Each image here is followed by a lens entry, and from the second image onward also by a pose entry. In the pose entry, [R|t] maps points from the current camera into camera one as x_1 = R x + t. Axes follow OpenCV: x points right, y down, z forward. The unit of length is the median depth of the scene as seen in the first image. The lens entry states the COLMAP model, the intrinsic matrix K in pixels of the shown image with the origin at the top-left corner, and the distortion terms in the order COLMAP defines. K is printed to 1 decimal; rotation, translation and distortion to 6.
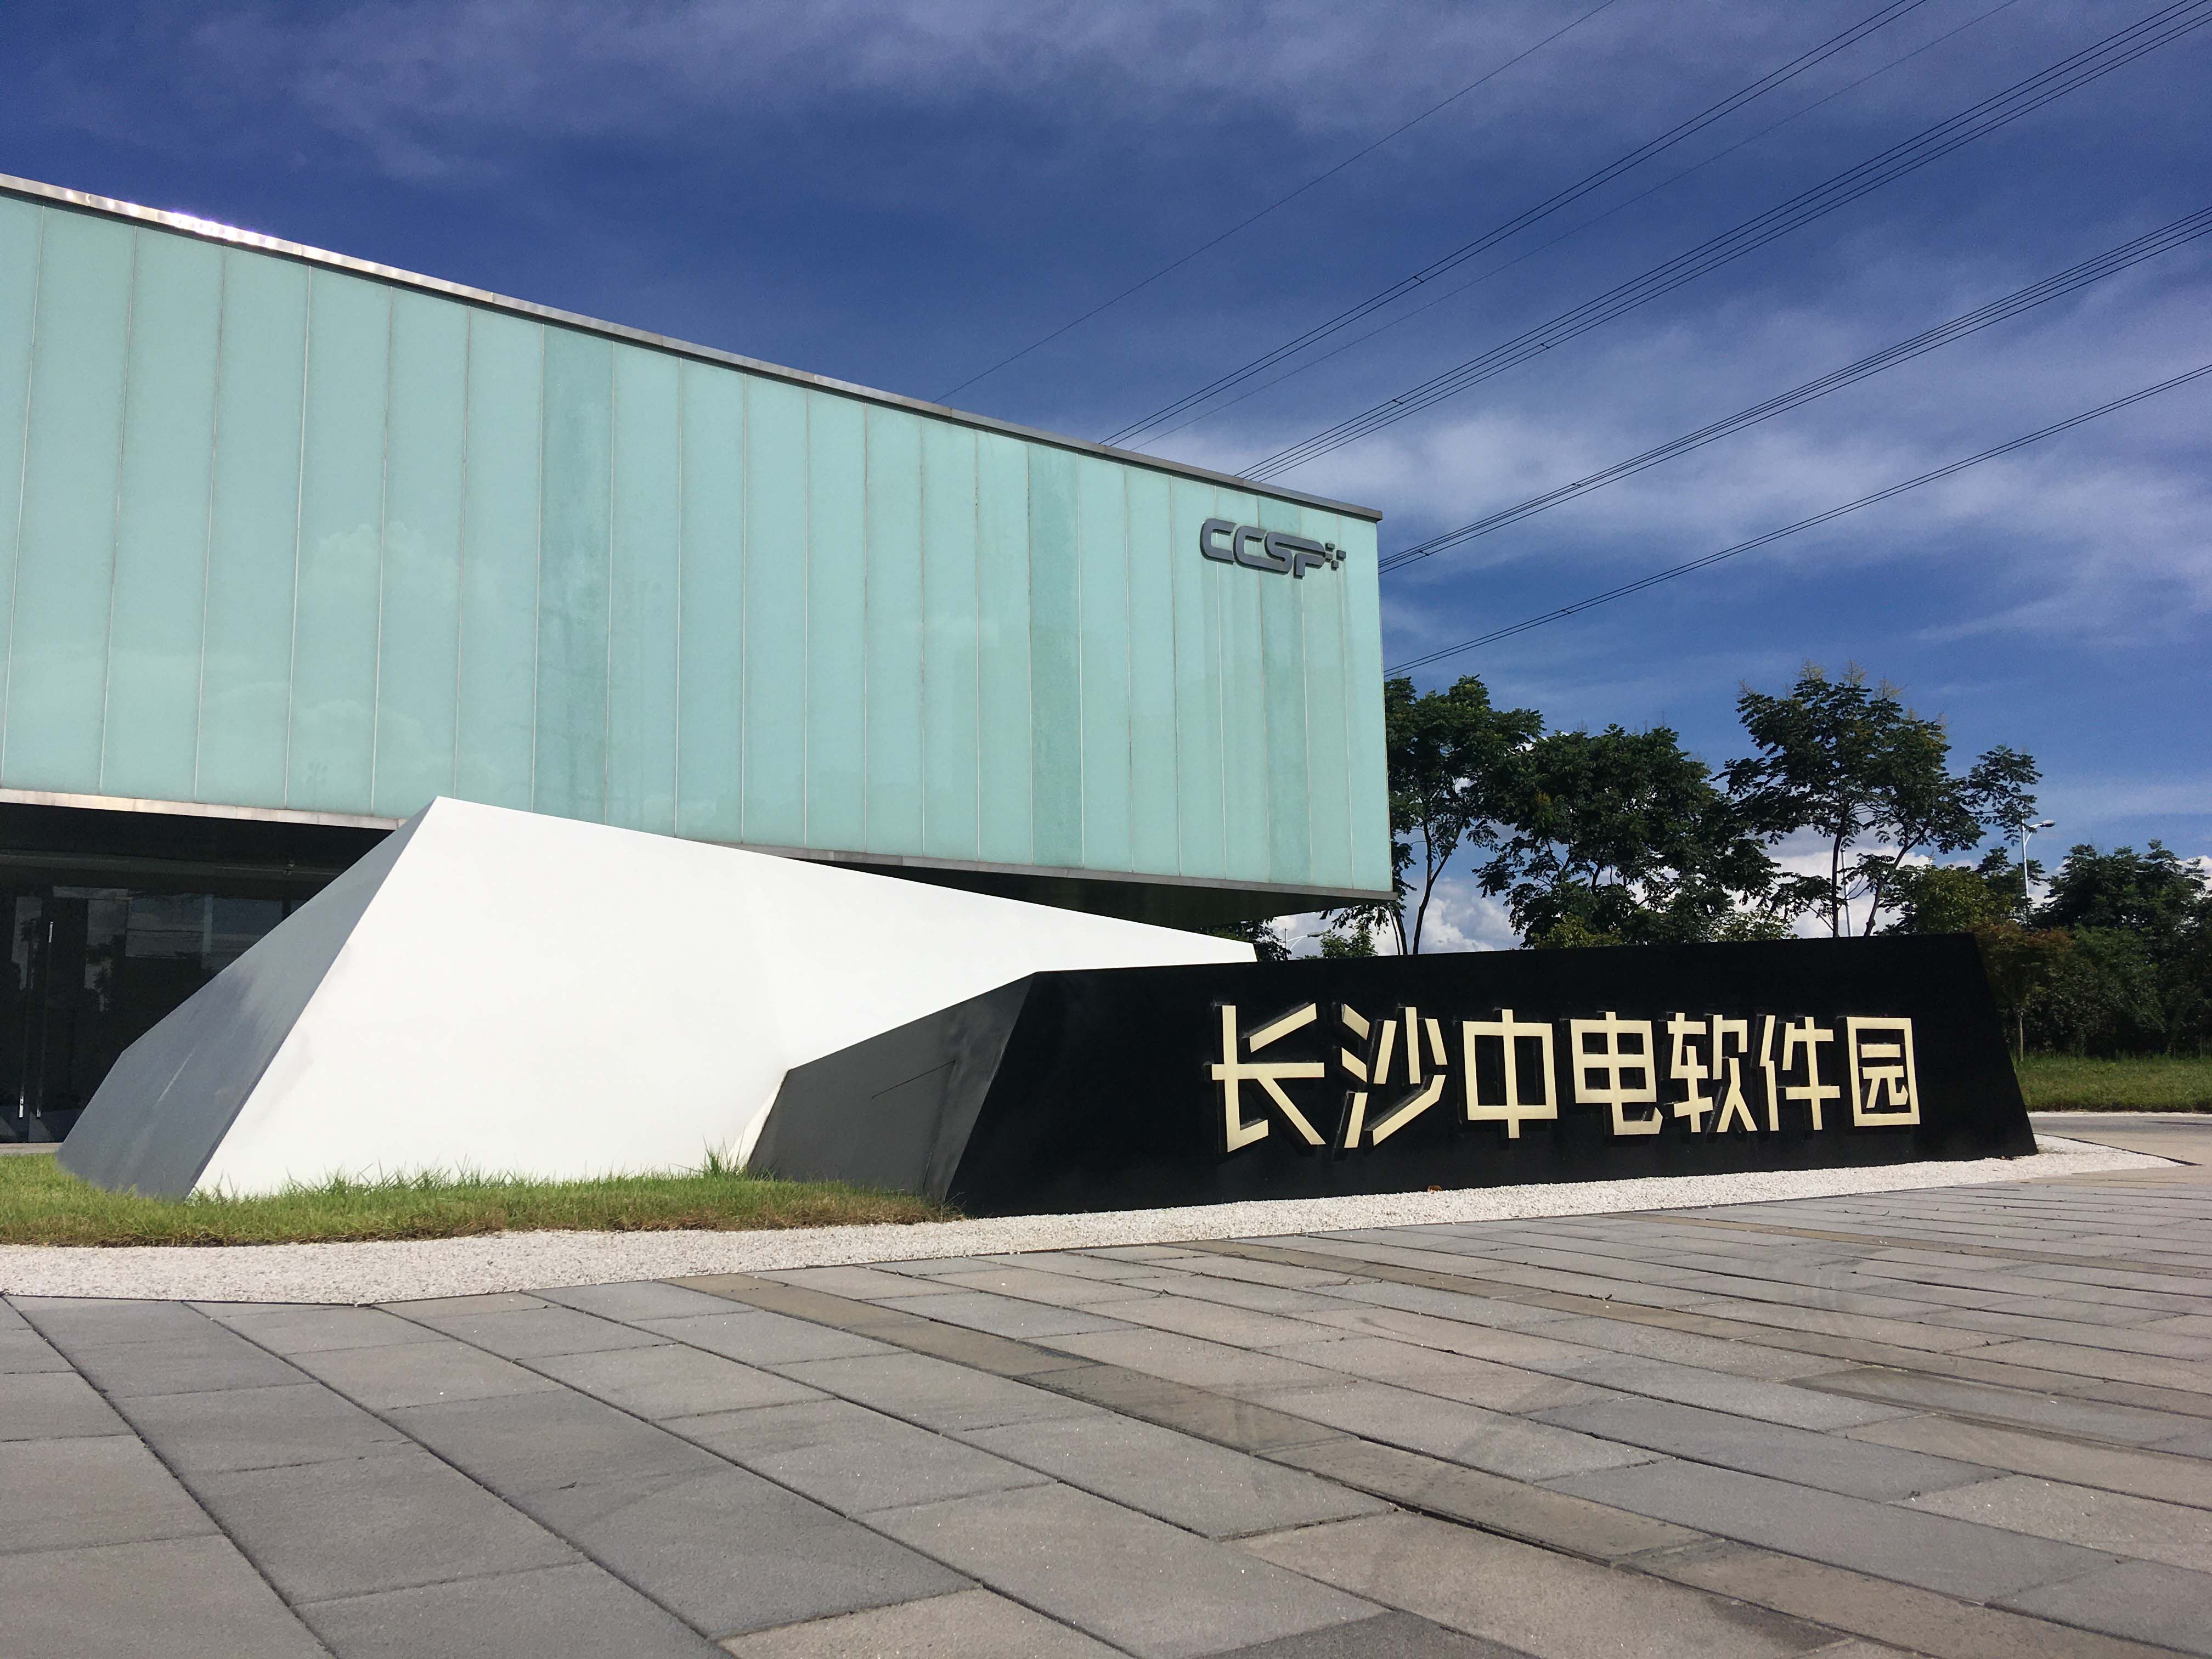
lens RADIAL K [[1876.3, 0, 1107.6], [0, 1876.3, 819.3], [0, 0, 1]] dist [0.072128, -0.026773]
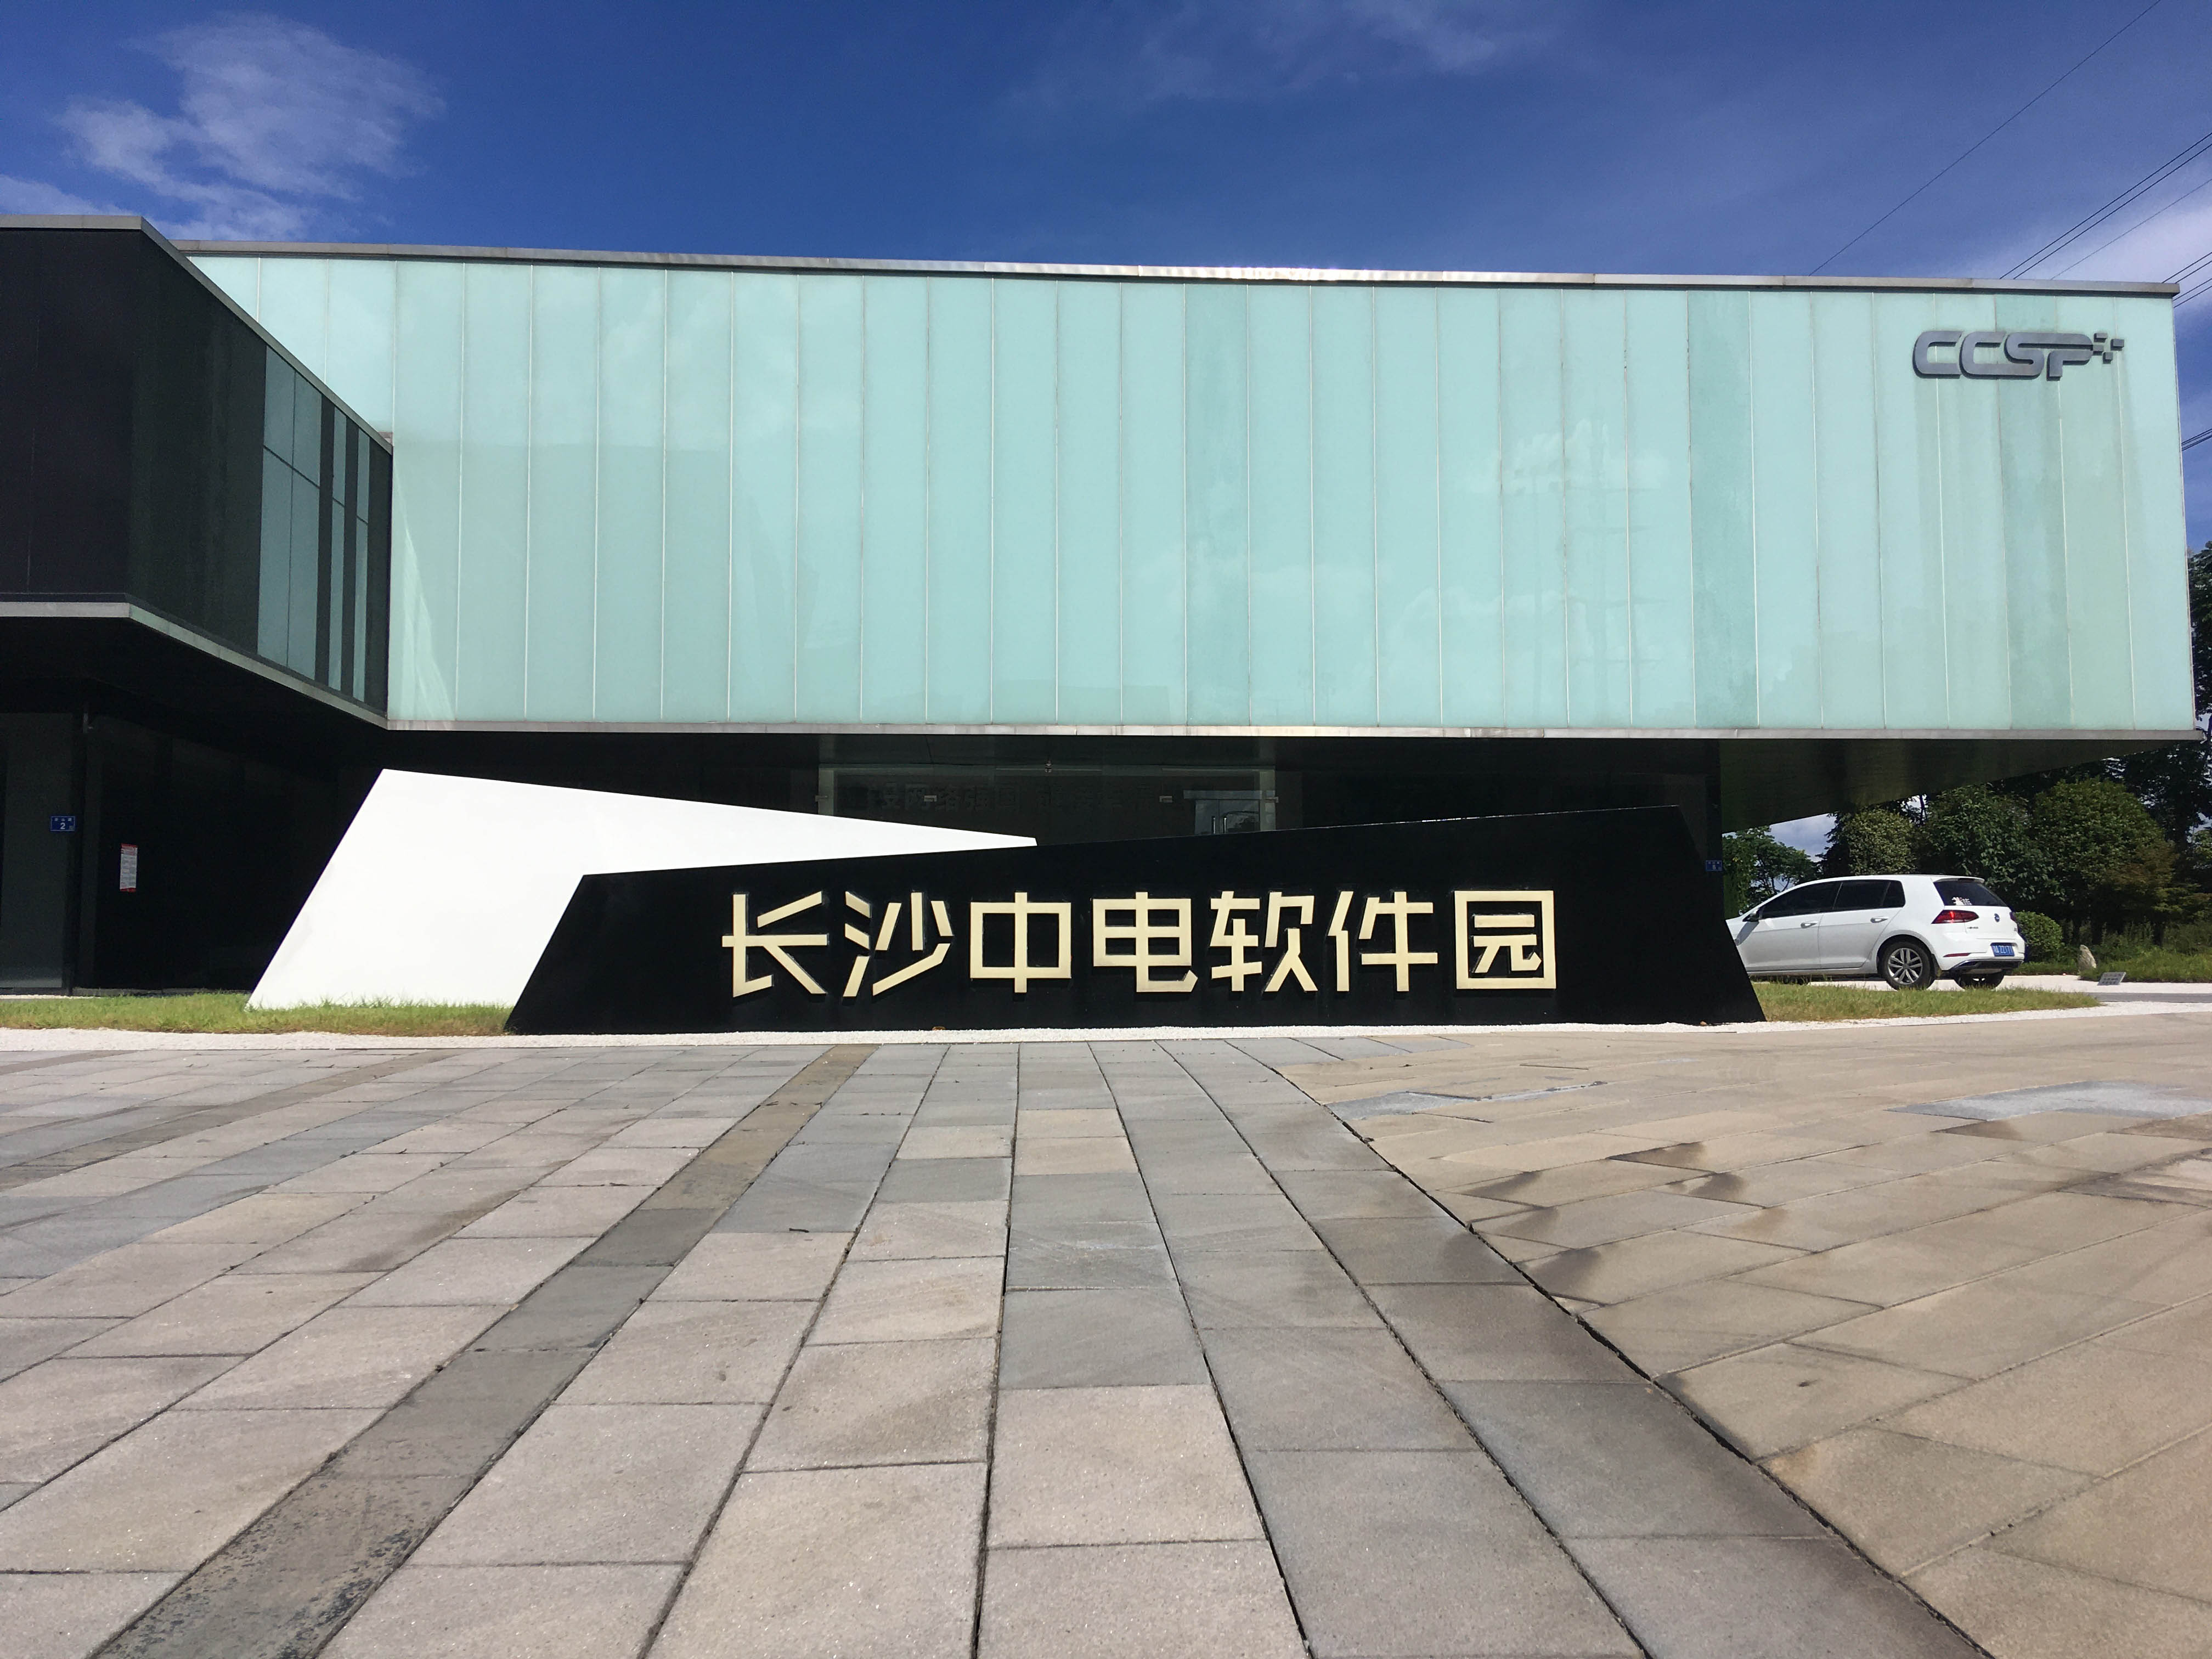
lens RADIAL K [[1876.3, 0, 1109.7], [0, 1876.3, 835.7], [0, 0, 1]] dist [0.072128, -0.026773]
pose [[0.844944, -0.025566, -0.534244, 0.878446], [0.069288, 0.995672, 0.061937, -0.010737], [0.530348, -0.089350, 0.843058, -0.030595]]
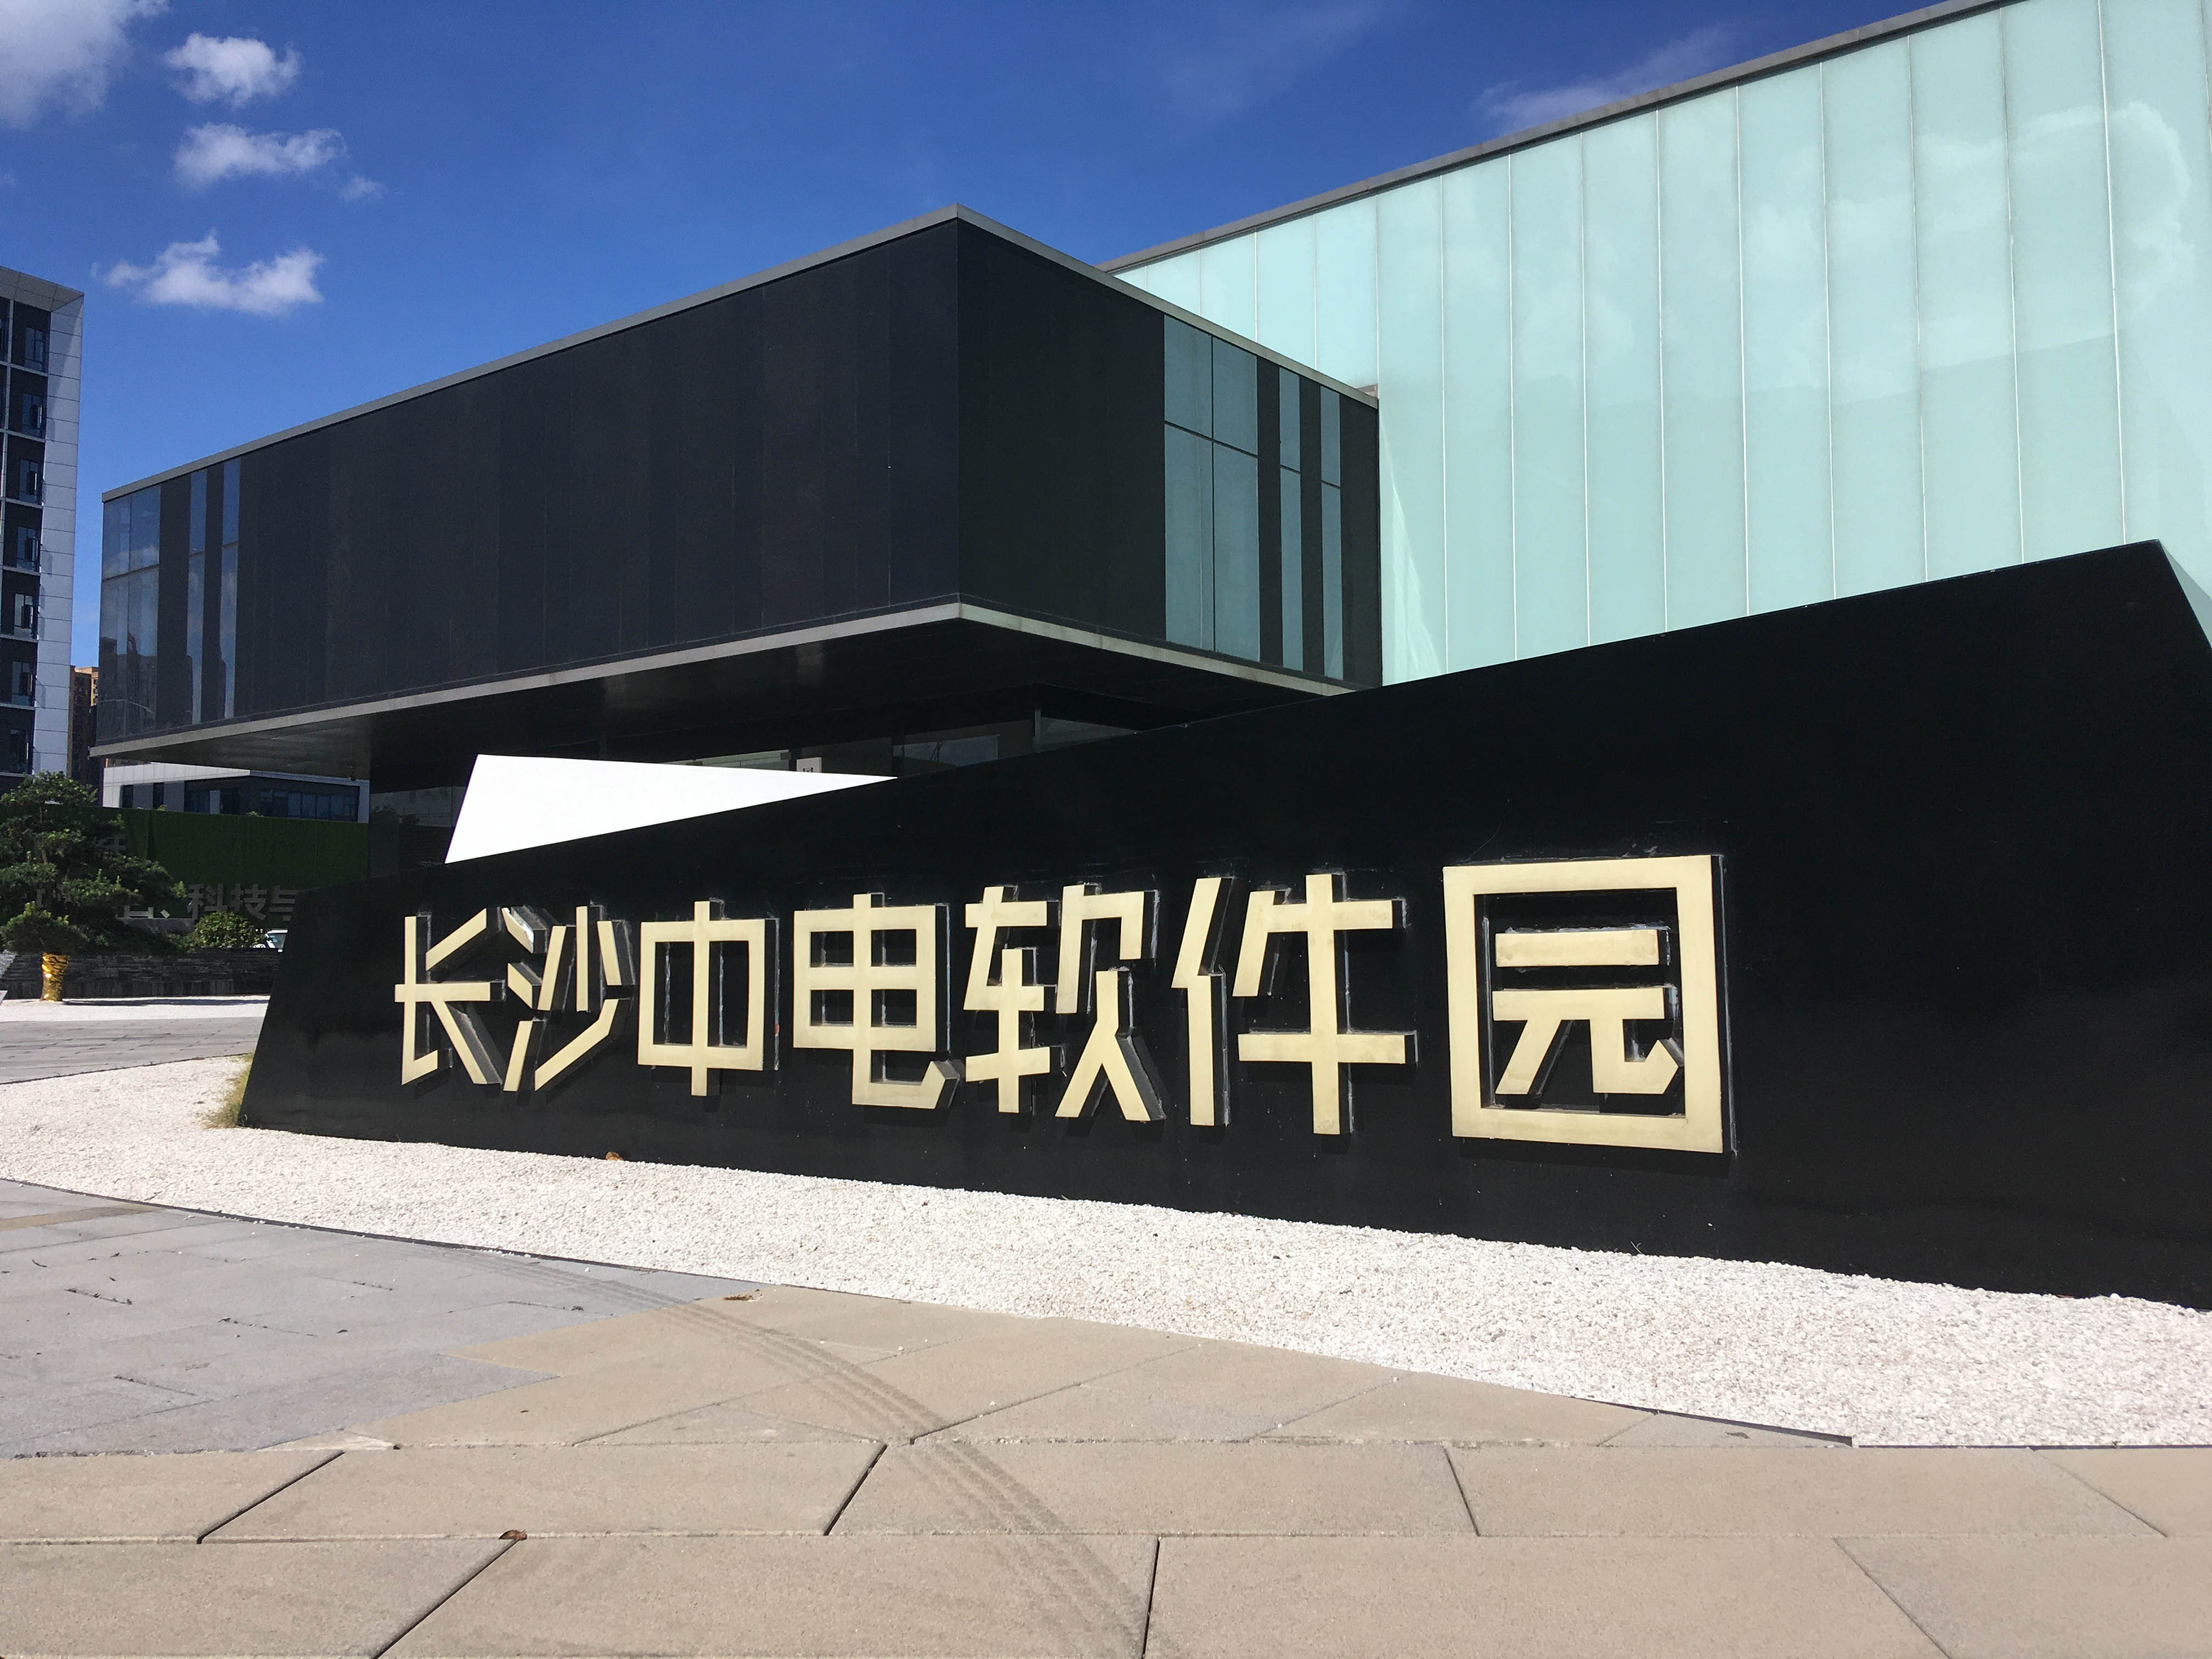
lens RADIAL K [[1876.3, 0, 1113.6], [0, 1876.3, 818.5], [0, 0, 1]] dist [0.072128, -0.026773]
pose [[0.266690, -0.058579, -0.962001, 0.826182], [0.148184, 0.988775, -0.019129, 0.099336], [0.952322, -0.137452, 0.272377, 0.898587]]
